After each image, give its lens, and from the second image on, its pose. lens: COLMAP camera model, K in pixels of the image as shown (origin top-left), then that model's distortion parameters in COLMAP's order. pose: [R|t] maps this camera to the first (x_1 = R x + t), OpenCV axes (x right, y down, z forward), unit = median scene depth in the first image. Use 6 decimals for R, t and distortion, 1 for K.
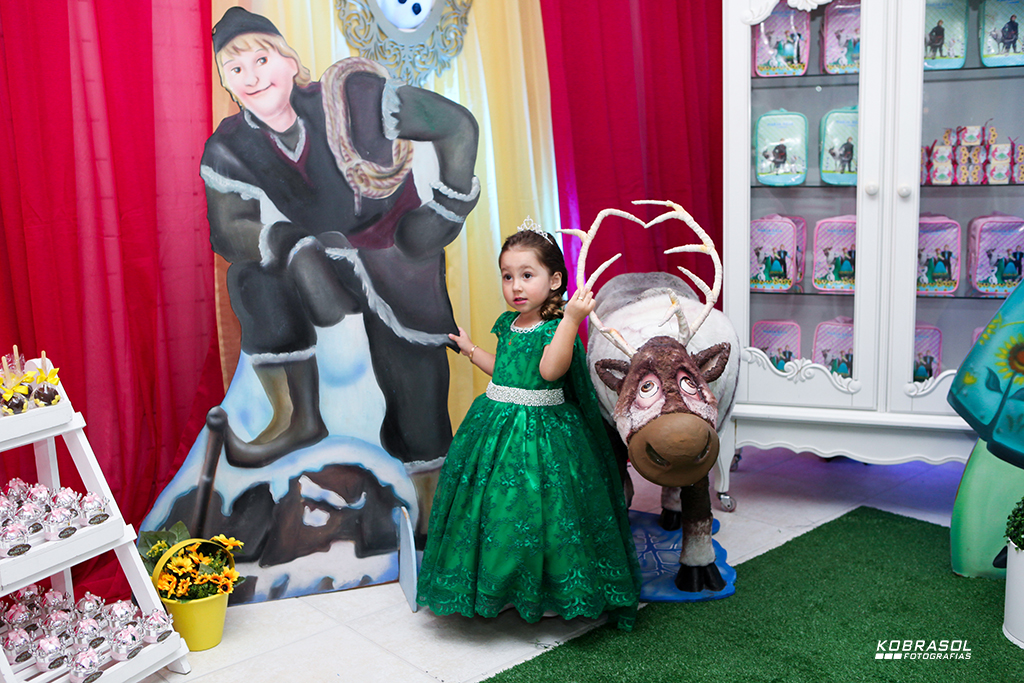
lens RADIAL K [[999.7, 0, 512.0], [0, 999.7, 341.5], [0, 0, 1]] dist [-0.059812, 0.015134]
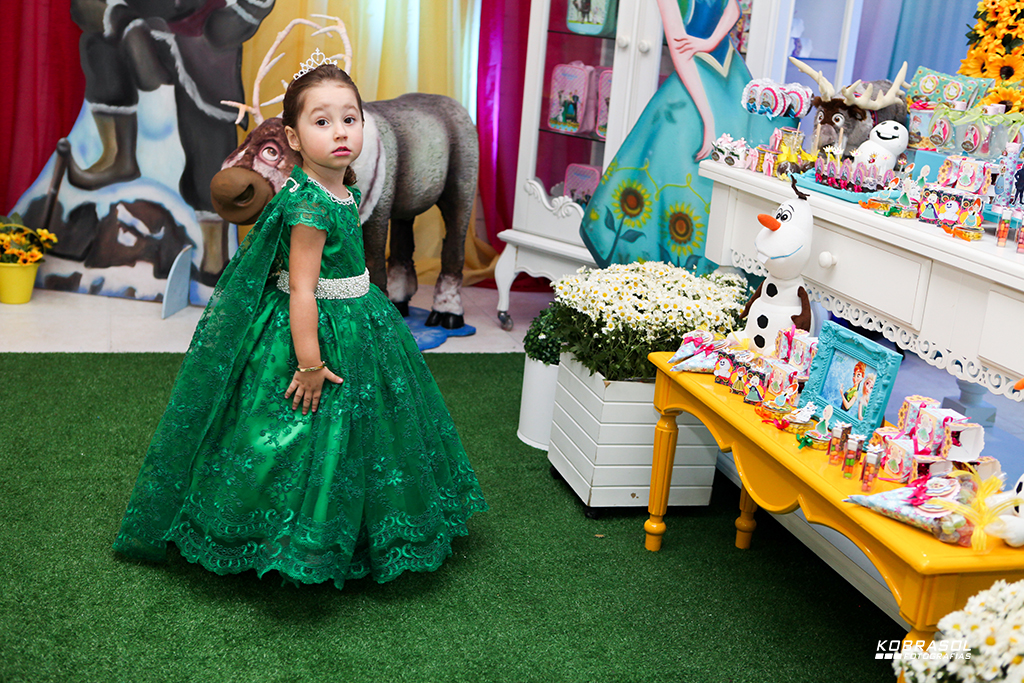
lens RADIAL K [[1265.1, 0, 512.0], [0, 1265.1, 341.5], [0, 0, 1]] dist [0.006372, 0.020982]
pose [[0.905029, 0.208368, -0.370818, 0.924045], [-0.180938, 0.977578, 0.107711, 0.039754], [0.384947, -0.030387, 0.922438, -0.347409]]
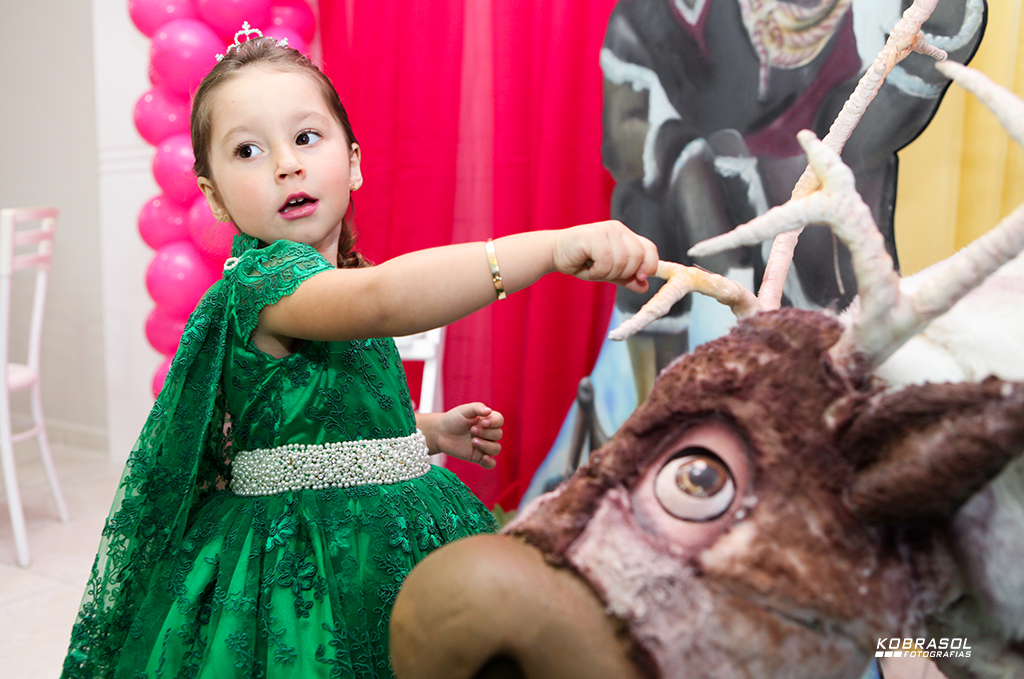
lens RADIAL K [[902.2, 0, 512.0], [0, 902.2, 339.5], [0, 0, 1]] dist [-0.067316, 0.007278]
pose [[0.312775, 0.125622, -0.941483, 0.307170], [-0.177869, 0.981427, 0.071861, -0.000684], [0.933024, 0.144985, 0.329310, 0.708998]]
